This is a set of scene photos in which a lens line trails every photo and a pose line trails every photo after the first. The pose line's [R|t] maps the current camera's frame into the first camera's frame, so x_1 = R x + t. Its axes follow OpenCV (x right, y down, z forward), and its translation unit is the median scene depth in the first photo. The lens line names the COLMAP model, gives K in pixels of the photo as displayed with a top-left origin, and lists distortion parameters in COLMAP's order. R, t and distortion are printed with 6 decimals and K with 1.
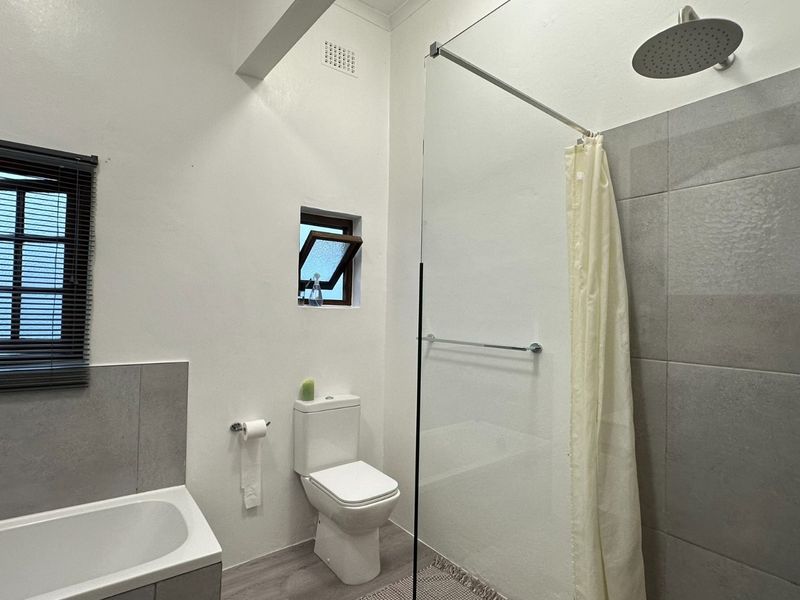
lens RADIAL K [[424.3, 0, 400.0], [0, 424.3, 300.0], [0, 0, 1]] dist [-0.003301, 0.000043]
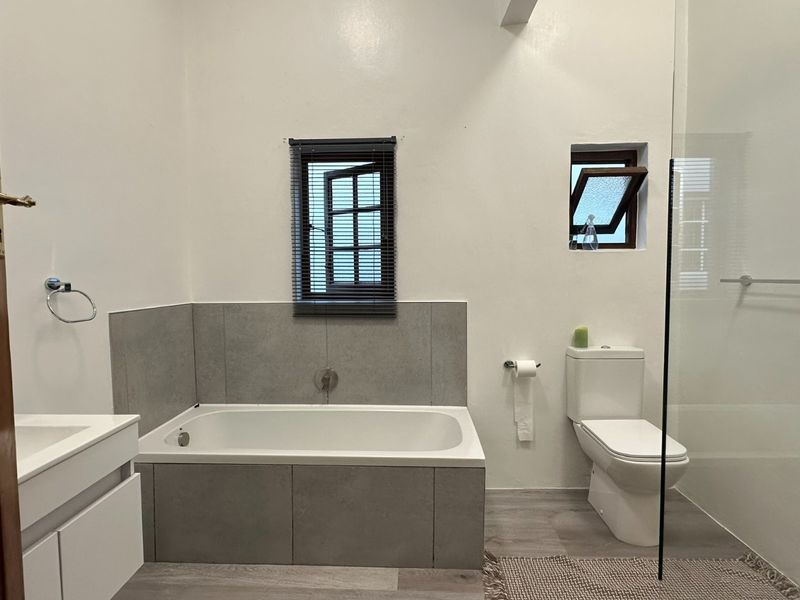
lens RADIAL K [[424.3, 0, 400.0], [0, 424.3, 300.0], [0, 0, 1]] dist [-0.003301, 0.000043]
pose [[0.767947, 0.007666, -0.640468, 0.090064], [0.038013, 0.997620, 0.057520, 0.061526], [0.639385, -0.068518, 0.765828, 0.004770]]
